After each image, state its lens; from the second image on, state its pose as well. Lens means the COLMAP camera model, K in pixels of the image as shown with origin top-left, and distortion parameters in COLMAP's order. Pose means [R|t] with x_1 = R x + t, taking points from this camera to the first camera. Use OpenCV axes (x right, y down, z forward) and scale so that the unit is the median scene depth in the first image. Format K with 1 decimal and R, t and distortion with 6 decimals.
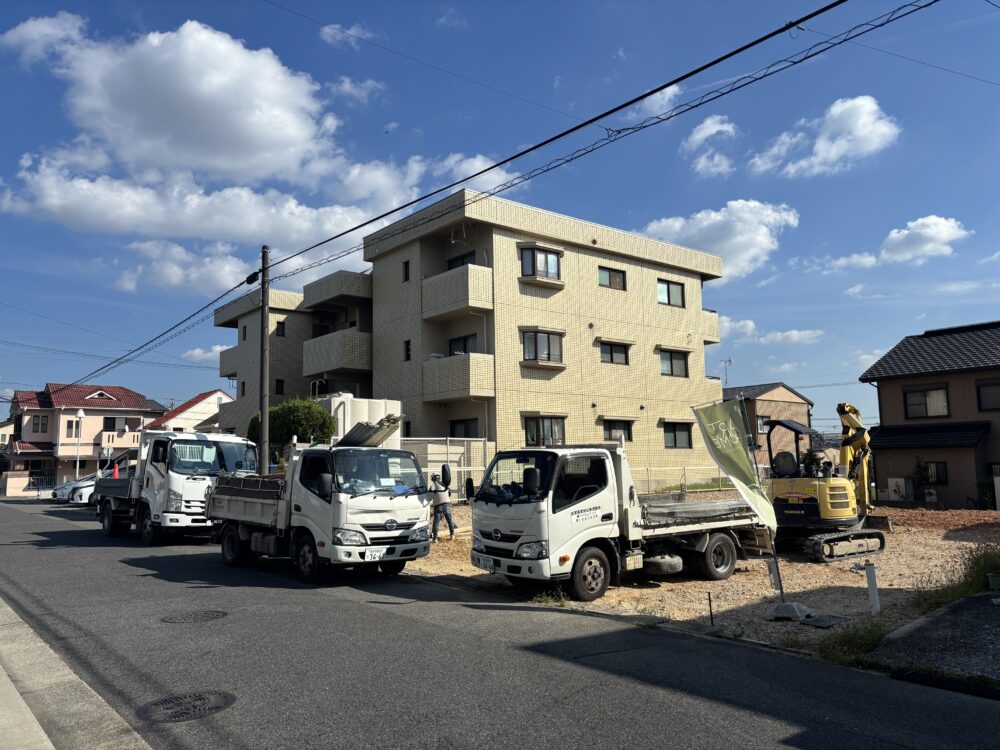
lens RADIAL K [[768.7, 0, 497.6], [0, 768.7, 374.7], [0, 0, 1]] dist [0.022955, -0.019281]
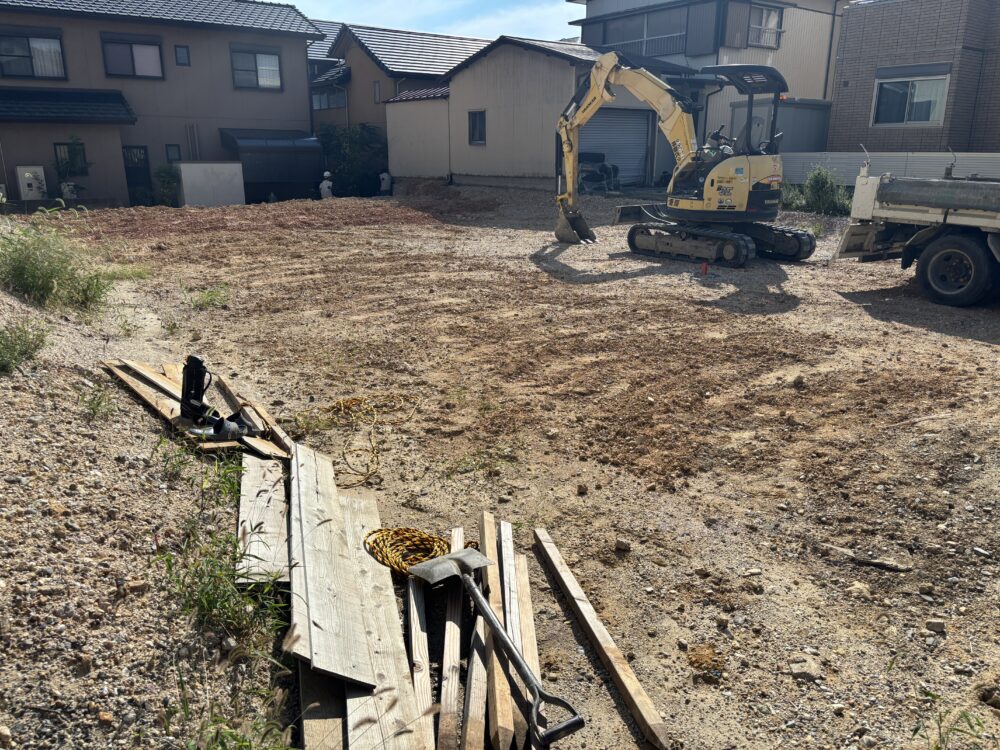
lens RADIAL K [[768.7, 0, 495.0], [0, 768.7, 377.0], [0, 0, 1]] dist [0.022955, -0.019281]
pose [[0.023690, -0.267334, 0.963313, -0.436129], [-0.119039, 0.955974, 0.268224, 0.186023], [-0.992607, -0.121026, -0.009176, 1.346573]]
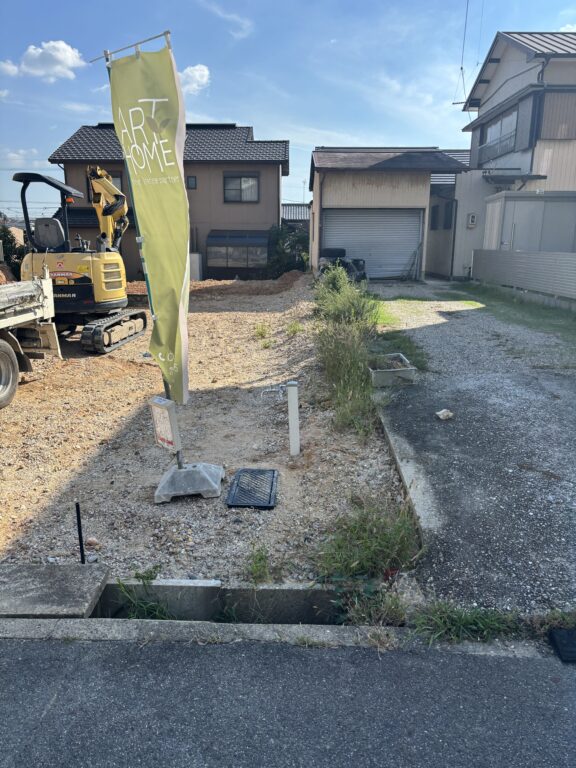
lens RADIAL K [[590.3, 0, 285.4], [0, 590.3, 382.4], [0, 0, 1]] dist [0.022955, -0.019281]
pose [[0.652447, -0.157065, 0.741380, 0.064376], [-0.103651, 0.950598, 0.292607, 0.060328], [-0.750713, -0.267756, 0.603935, 0.434061]]
